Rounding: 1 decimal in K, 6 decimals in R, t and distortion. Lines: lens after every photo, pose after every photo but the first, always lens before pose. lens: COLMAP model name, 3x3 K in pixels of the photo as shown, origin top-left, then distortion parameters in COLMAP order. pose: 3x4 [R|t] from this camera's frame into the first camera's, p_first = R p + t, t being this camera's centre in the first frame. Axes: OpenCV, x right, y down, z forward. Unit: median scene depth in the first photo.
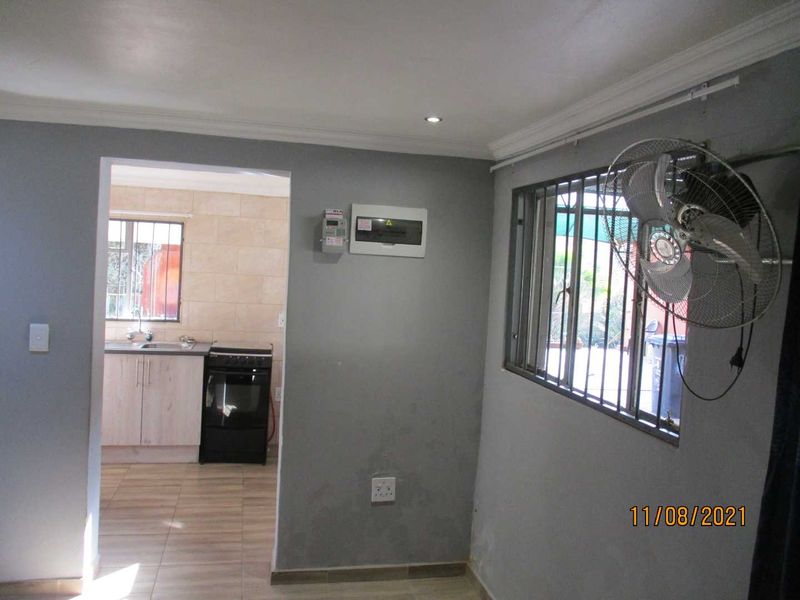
lens RADIAL K [[628.5, 0, 376.5], [0, 628.5, 287.2], [0, 0, 1]] dist [-0.008342, 0.002183]
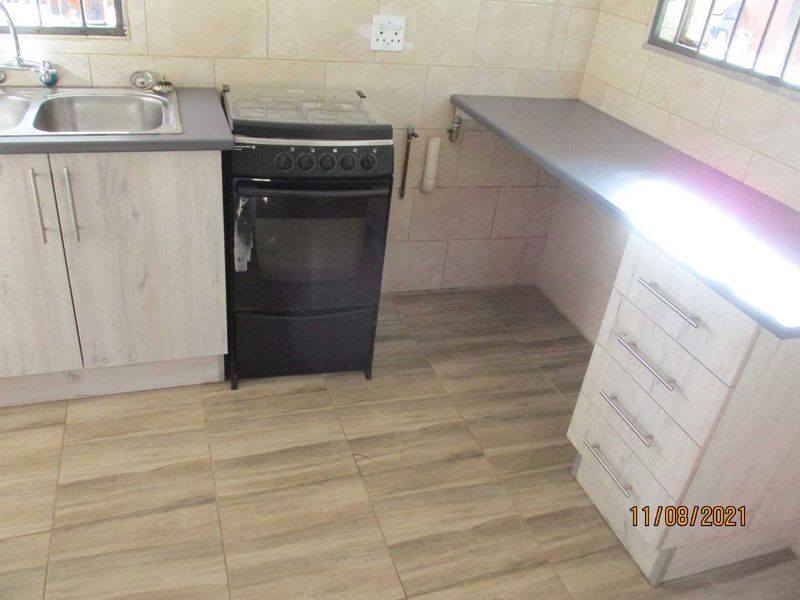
lens RADIAL K [[628.5, 0, 376.5], [0, 628.5, 287.2], [0, 0, 1]] dist [-0.008342, 0.002183]
pose [[0.993902, -0.014240, 0.109340, -0.225922], [-0.038552, 0.884163, 0.465586, 0.008083], [-0.103304, -0.466962, 0.878223, 0.634411]]
